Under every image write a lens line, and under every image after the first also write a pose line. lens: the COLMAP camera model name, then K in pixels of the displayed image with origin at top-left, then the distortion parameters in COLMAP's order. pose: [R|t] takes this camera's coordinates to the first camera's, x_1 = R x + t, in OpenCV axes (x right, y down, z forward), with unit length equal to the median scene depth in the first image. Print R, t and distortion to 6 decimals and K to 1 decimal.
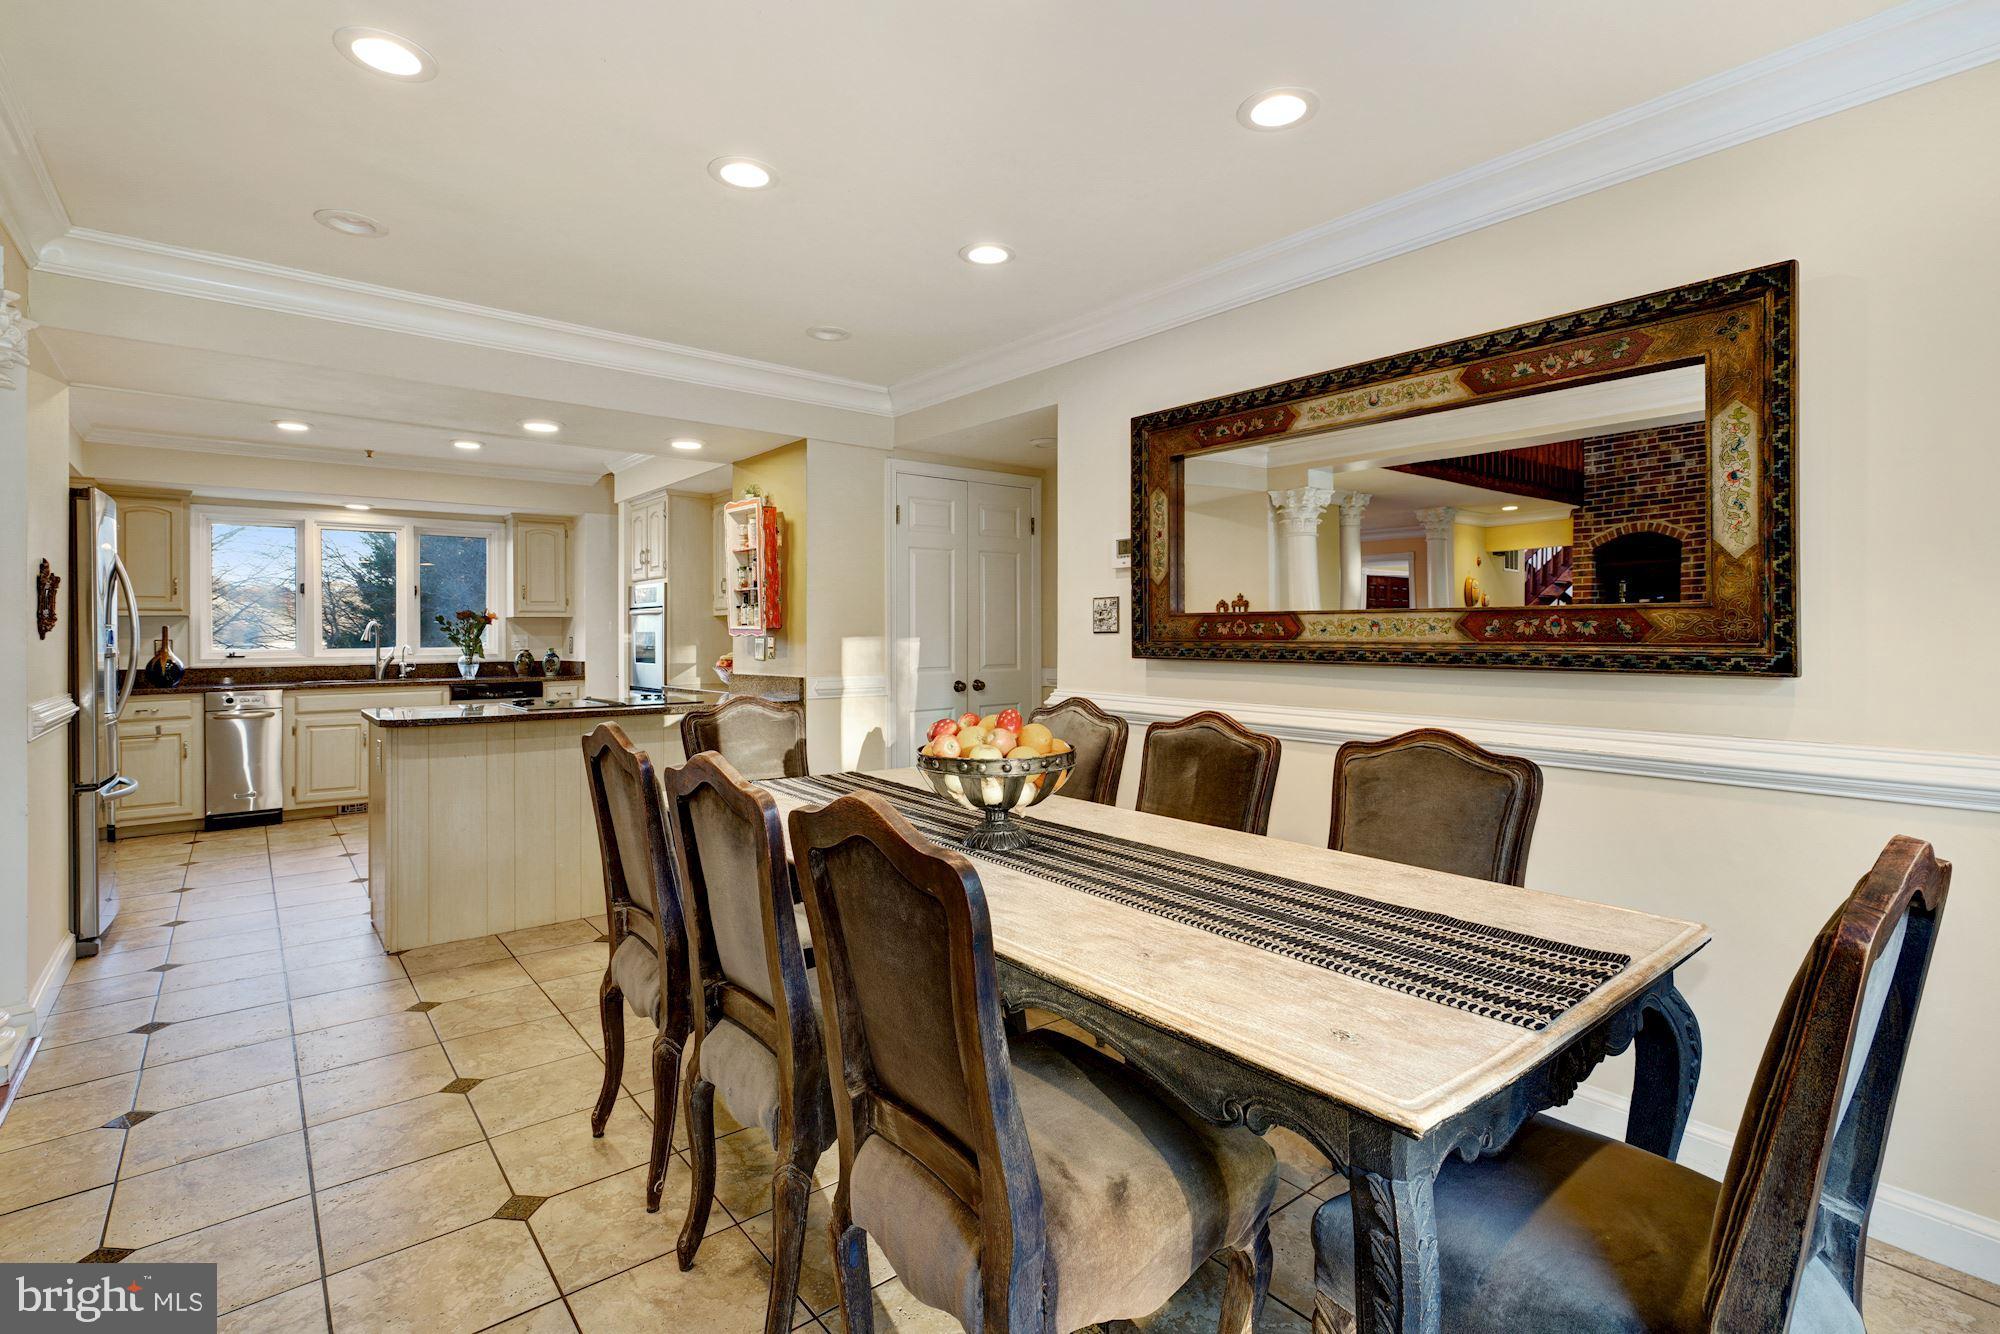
lens RADIAL K [[918.6, 0, 1011.2], [0, 918.6, 630.0], [0, 0, 1]] dist [-0.012584, 0.001299]
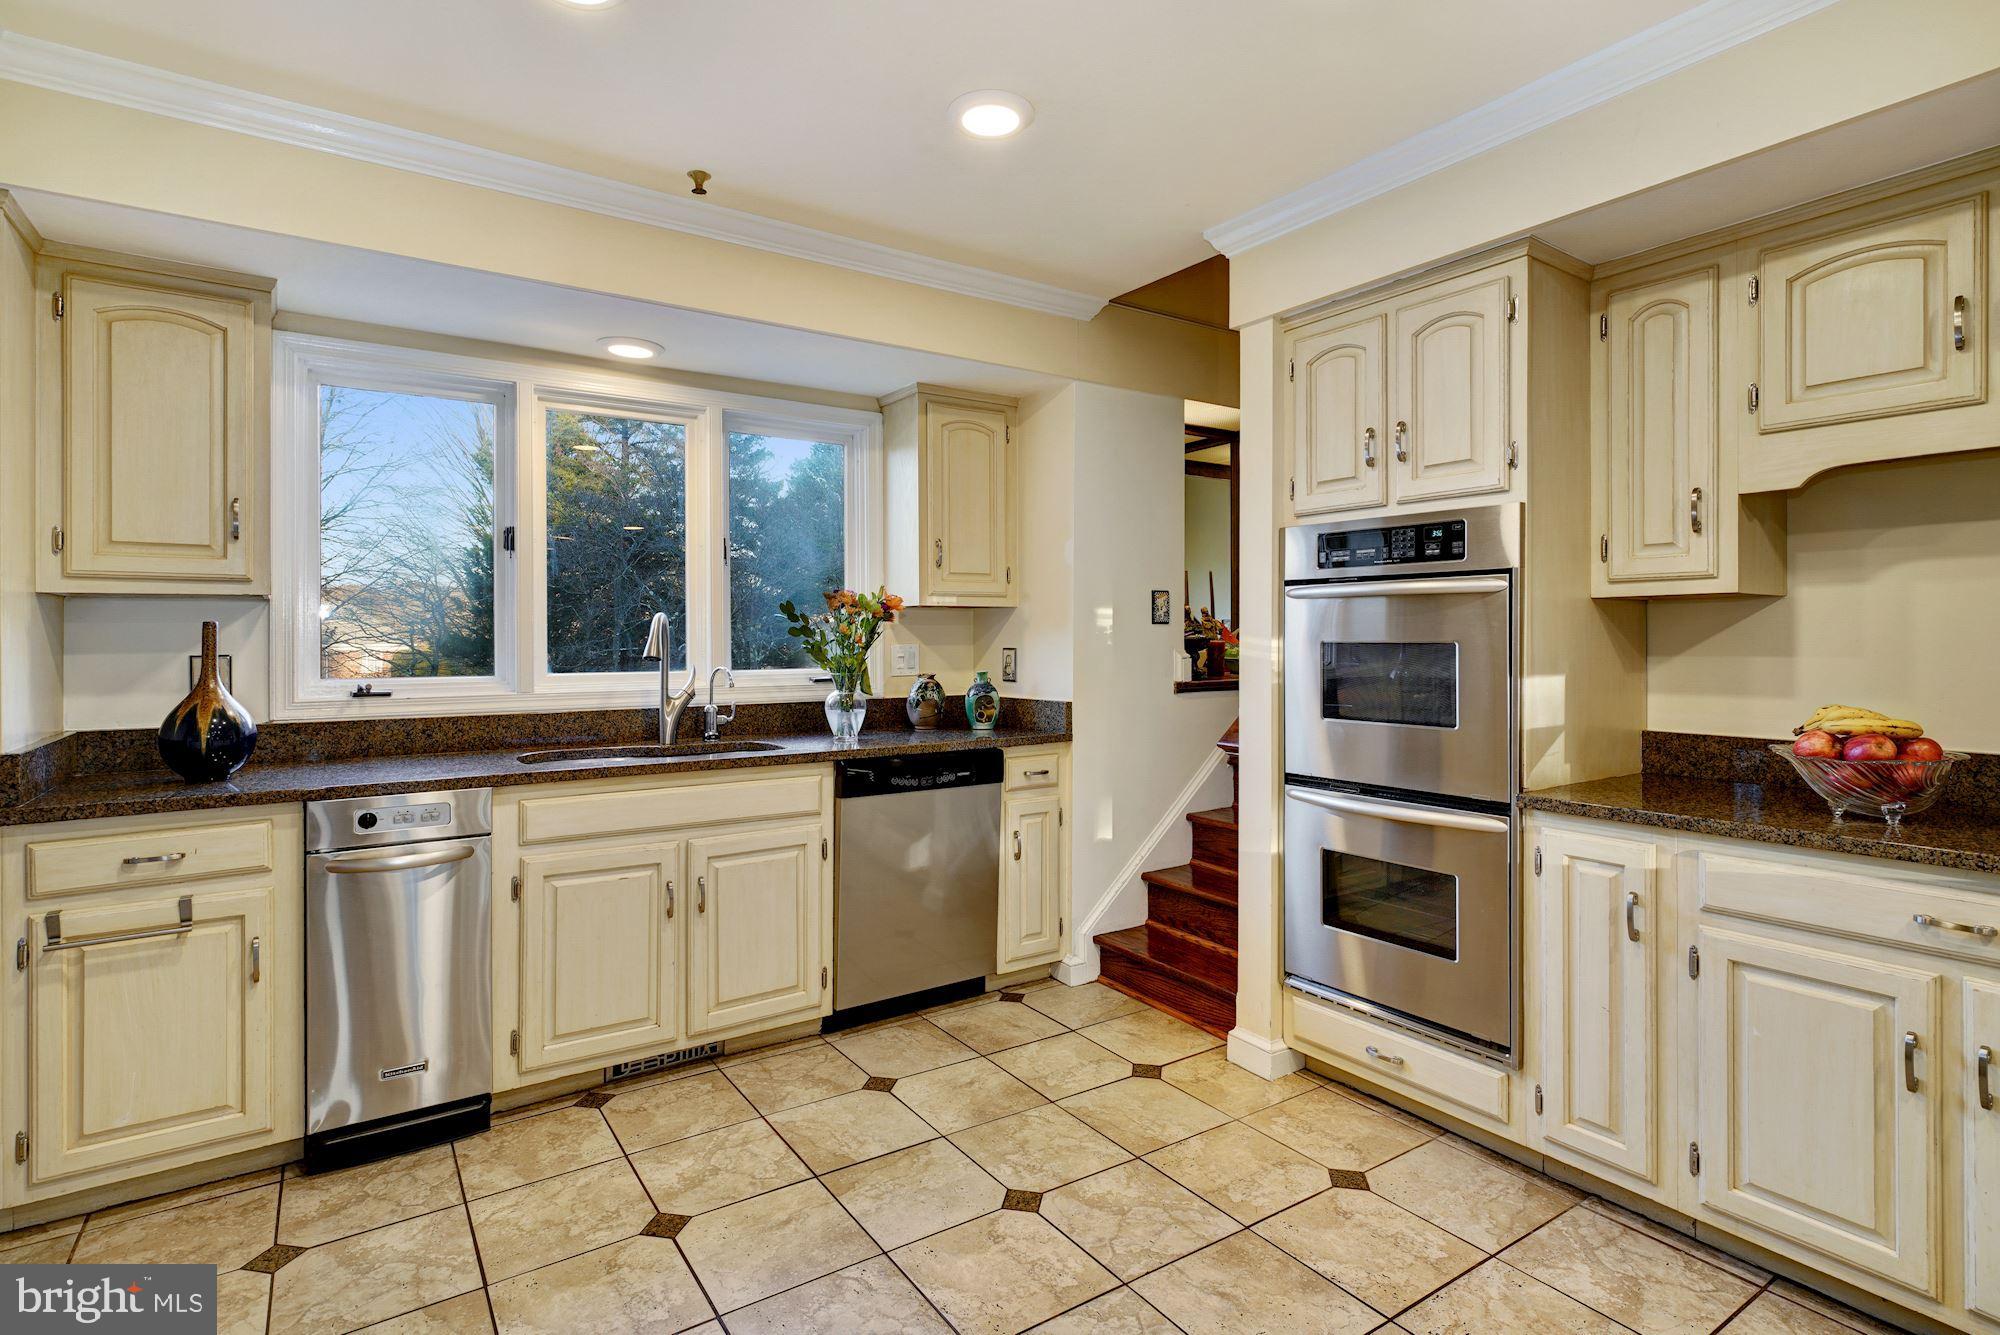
lens RADIAL K [[996.5, 0, 1007.4], [0, 996.5, 635.8], [0, 0, 1]] dist [0.000772, 0.000997]
pose [[0.994594, 0.004913, -0.103724, -0.559143], [-0.004662, 0.999986, 0.002660, -0.000258], [0.103736, -0.002162, 0.994603, 0.625093]]
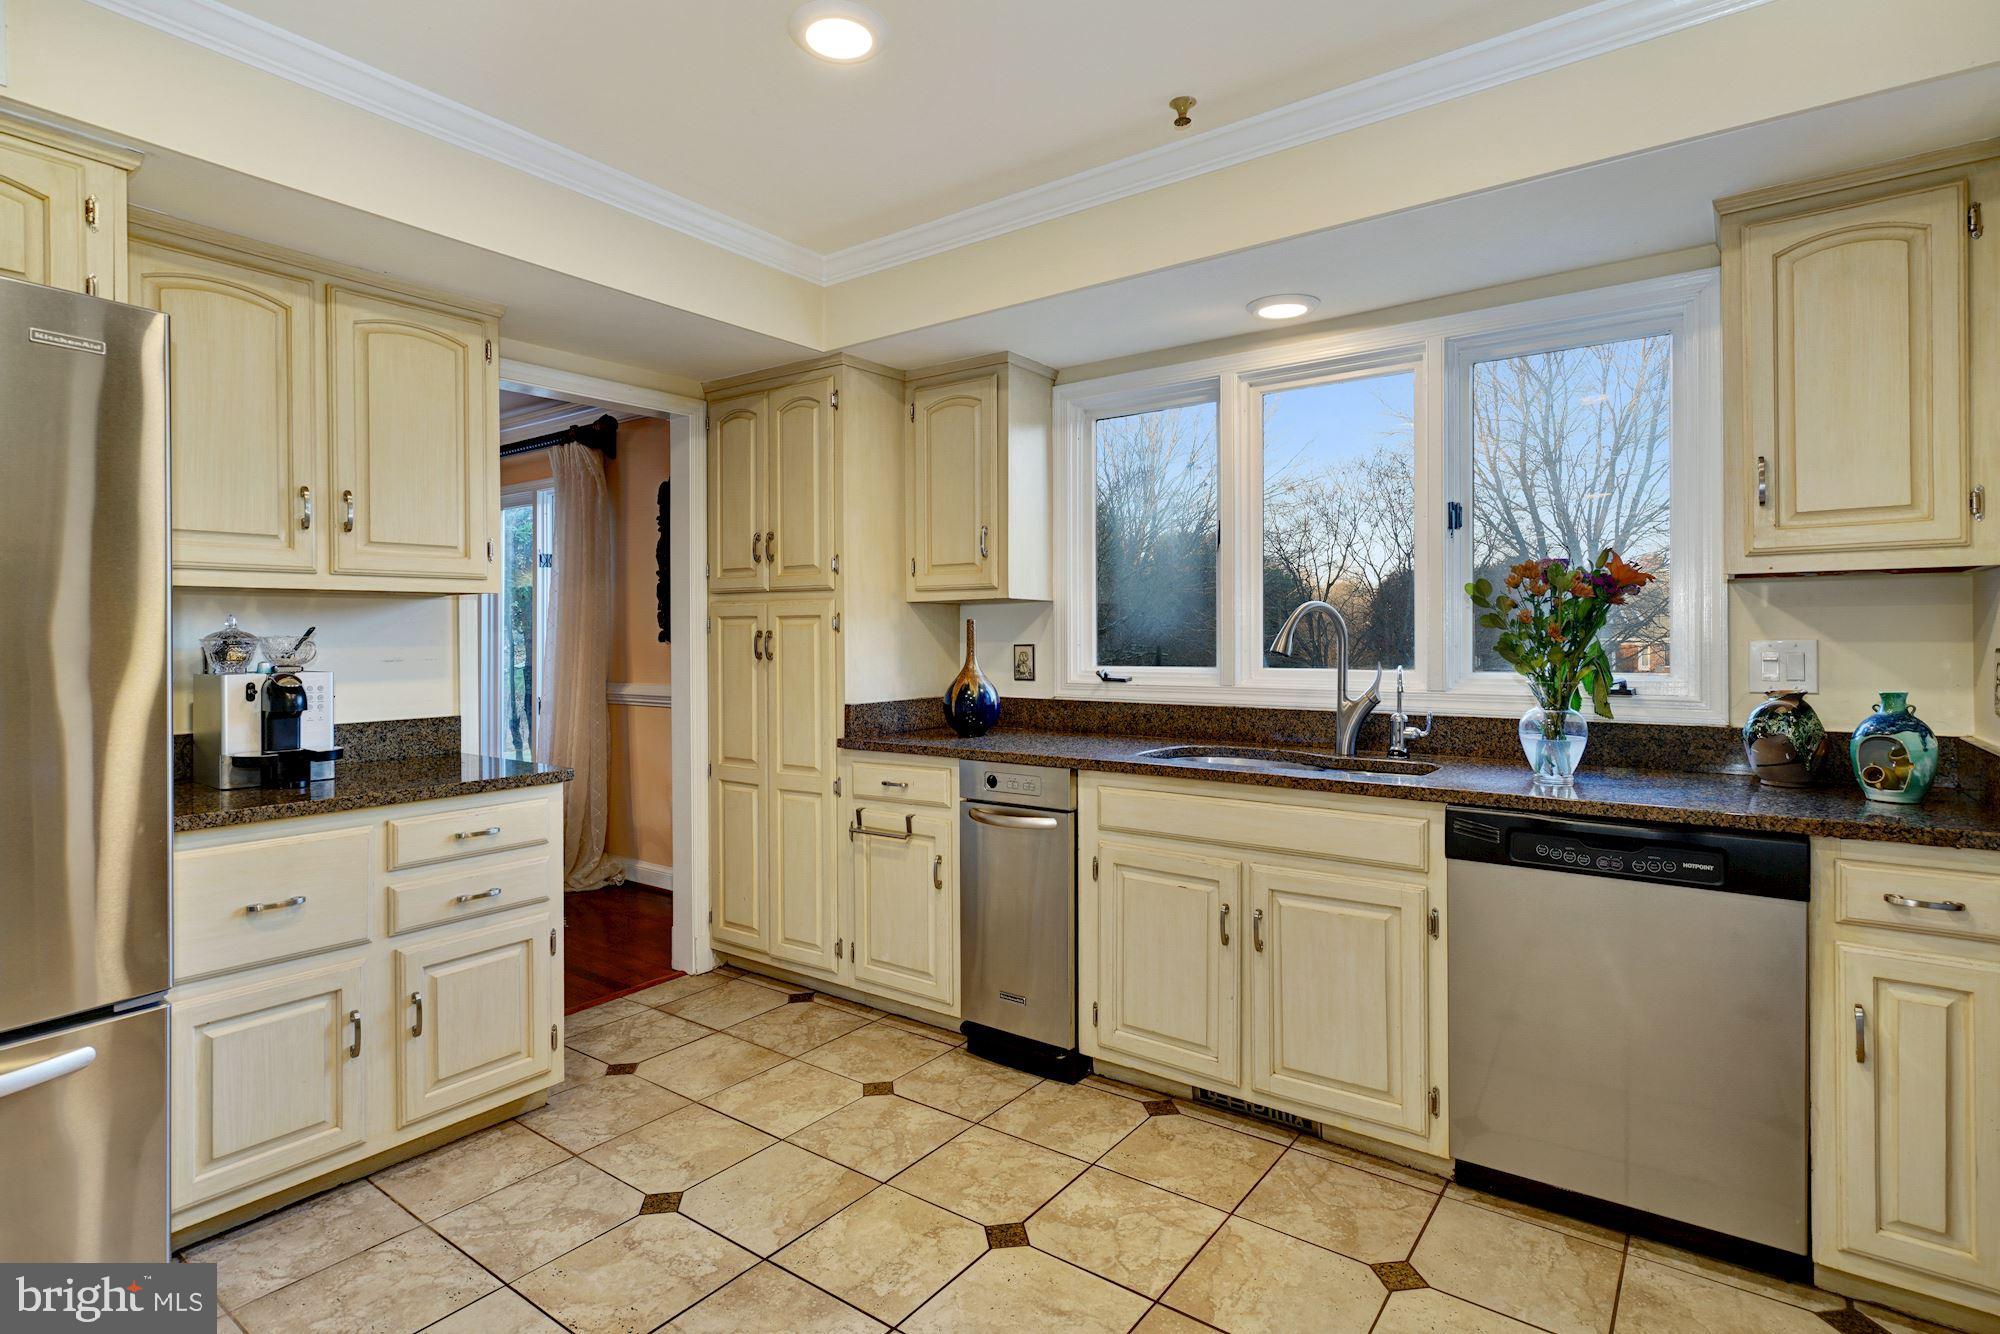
lens RADIAL K [[996.5, 0, 993.2], [0, 996.5, 642.3], [0, 0, 1]] dist [0.000772, 0.000997]
pose [[0.228586, 0.010442, -0.973468, -0.376427], [0.003474, 0.999927, 0.011541, 0.002962], [0.973517, -0.006020, 0.228533, 0.896061]]
